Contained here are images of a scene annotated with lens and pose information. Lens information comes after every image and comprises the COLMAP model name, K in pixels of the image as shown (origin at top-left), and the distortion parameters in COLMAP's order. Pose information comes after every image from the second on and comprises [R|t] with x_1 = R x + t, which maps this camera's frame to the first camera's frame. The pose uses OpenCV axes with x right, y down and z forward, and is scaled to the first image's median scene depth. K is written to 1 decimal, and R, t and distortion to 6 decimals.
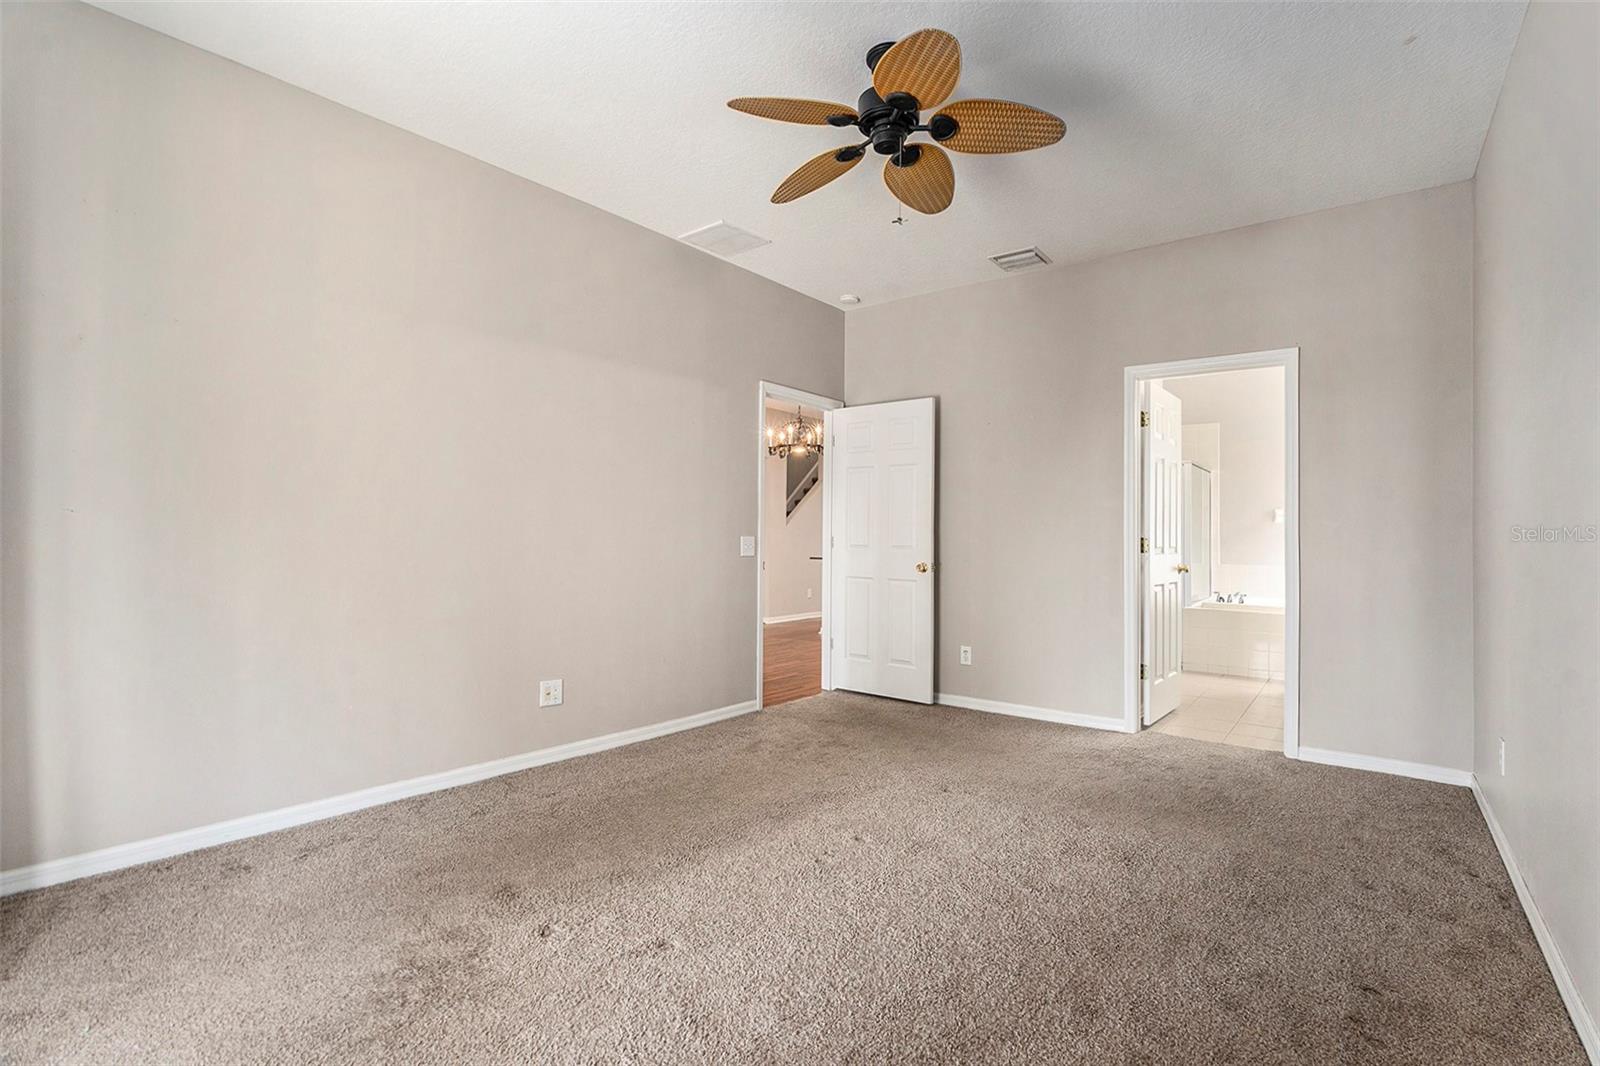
lens RADIAL K [[729.0, 0, 791.7], [0, 729.0, 534.2], [0, 0, 1]] dist [-0.039733, 0.010089]
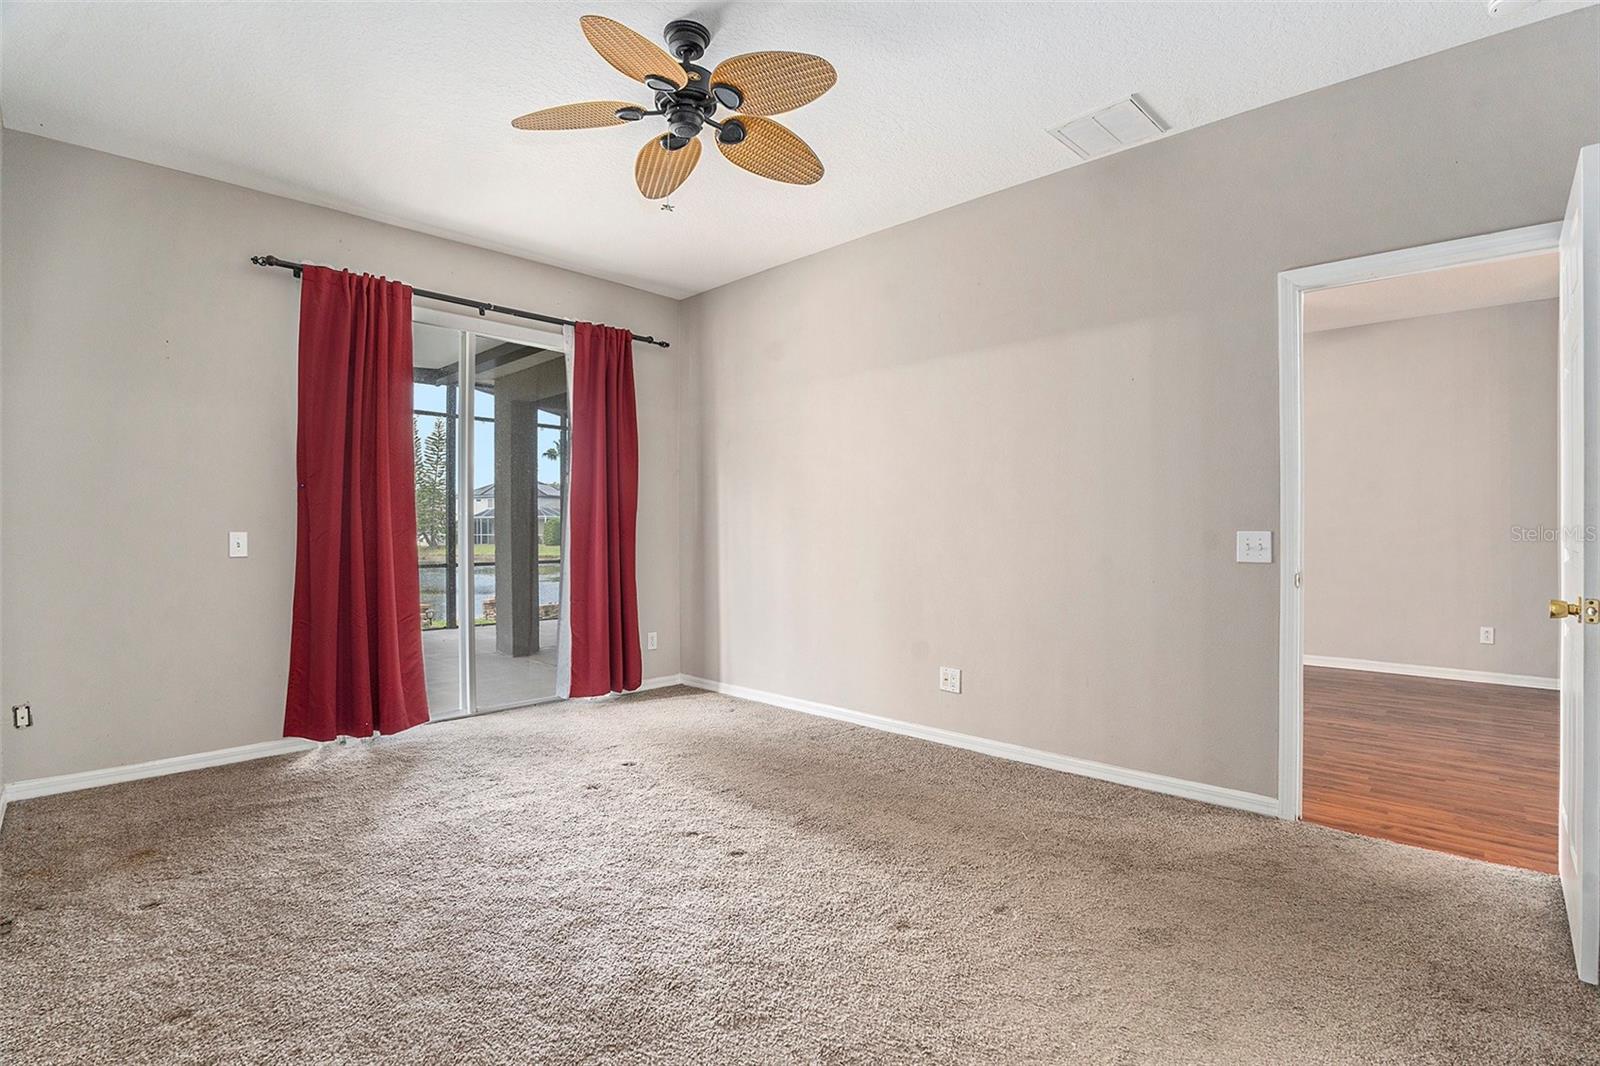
lens RADIAL K [[729.0, 0, 788.8], [0, 729.0, 534.9], [0, 0, 1]] dist [-0.039733, 0.010089]
pose [[-0.077134, -0.010809, -0.996962, 0.679767], [0.013678, 0.999836, -0.011899, 0.009206], [0.996927, -0.014554, -0.076973, 0.745024]]
